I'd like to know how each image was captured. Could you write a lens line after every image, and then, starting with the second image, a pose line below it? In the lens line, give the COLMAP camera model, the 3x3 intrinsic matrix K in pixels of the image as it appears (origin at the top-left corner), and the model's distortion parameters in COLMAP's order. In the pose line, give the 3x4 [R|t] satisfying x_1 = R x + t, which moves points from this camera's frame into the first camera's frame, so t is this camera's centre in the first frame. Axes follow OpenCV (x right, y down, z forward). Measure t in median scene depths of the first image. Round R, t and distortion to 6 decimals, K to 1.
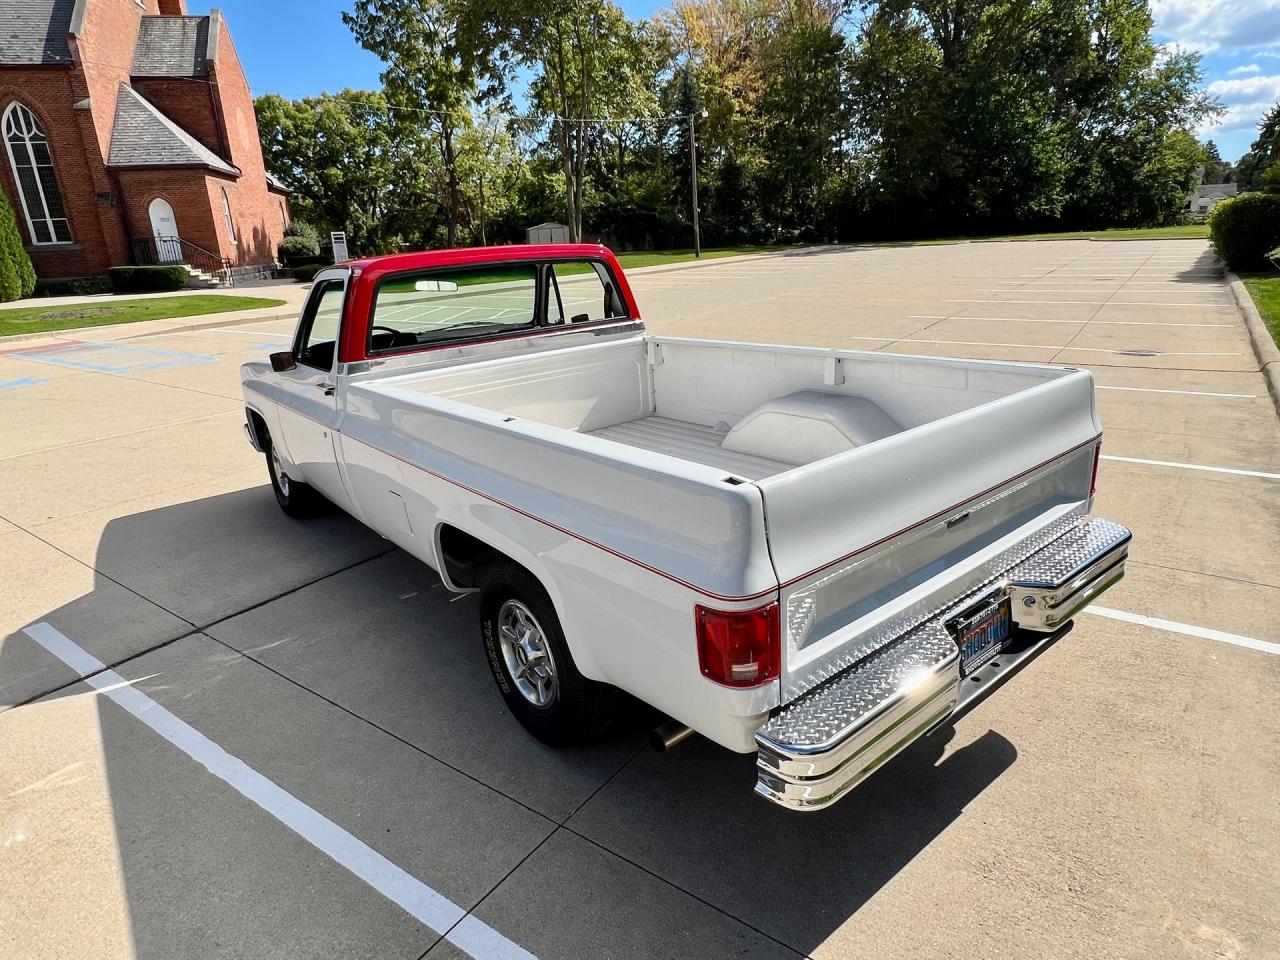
lens RADIAL K [[753.1, 0, 635.5], [0, 753.1, 474.4], [0, 0, 1]] dist [-0.005422, 0.003373]
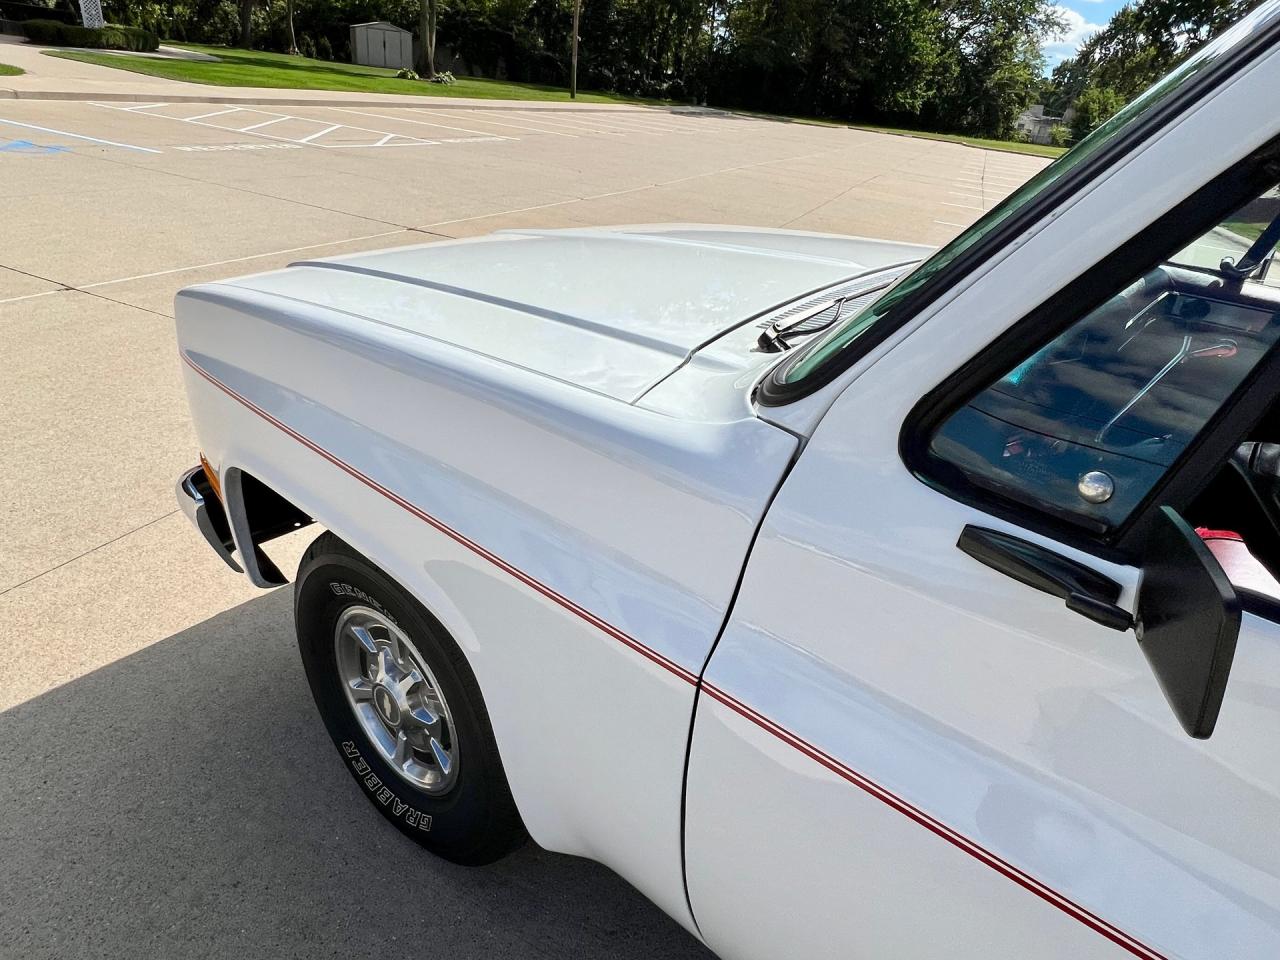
lens RADIAL K [[745.7, 0, 644.8], [0, 745.7, 483.5], [0, 0, 1]] dist [0.000928, -0.001974]
pose [[0.962343, 0.024846, 0.270699, -0.076072], [-0.076178, 0.980563, 0.180815, -0.024209], [-0.260945, -0.194627, 0.945530, 0.120197]]
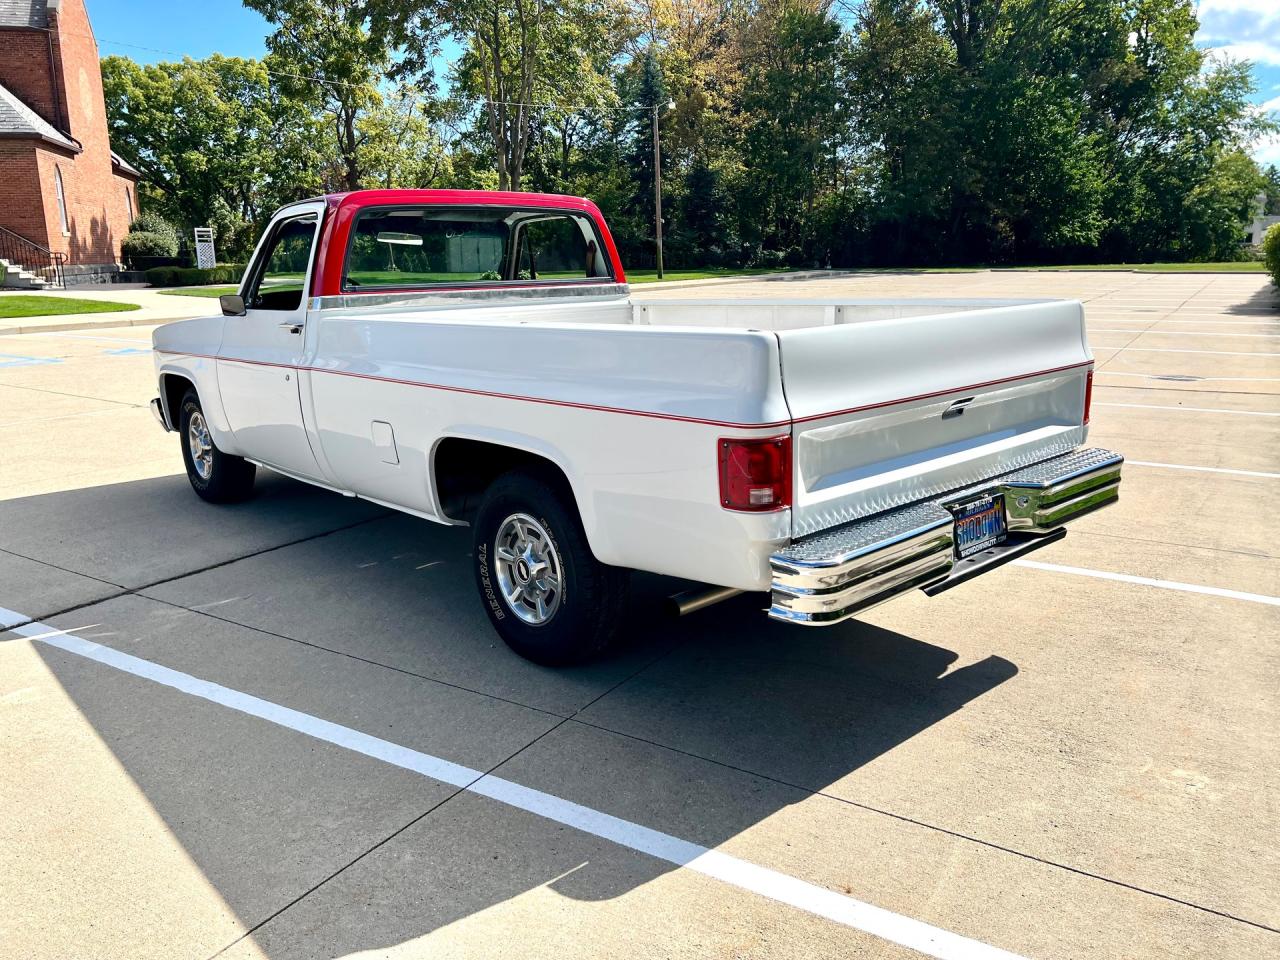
lens RADIAL K [[970.3, 0, 638.4], [0, 970.3, 476.7], [0, 0, 1]] dist [0.049474, -0.051265]
pose [[0.997631, 0.019695, 0.065911, -0.007644], [-0.013928, 0.996124, -0.086846, 0.020136], [-0.067366, 0.085722, 0.994039, -0.024495]]
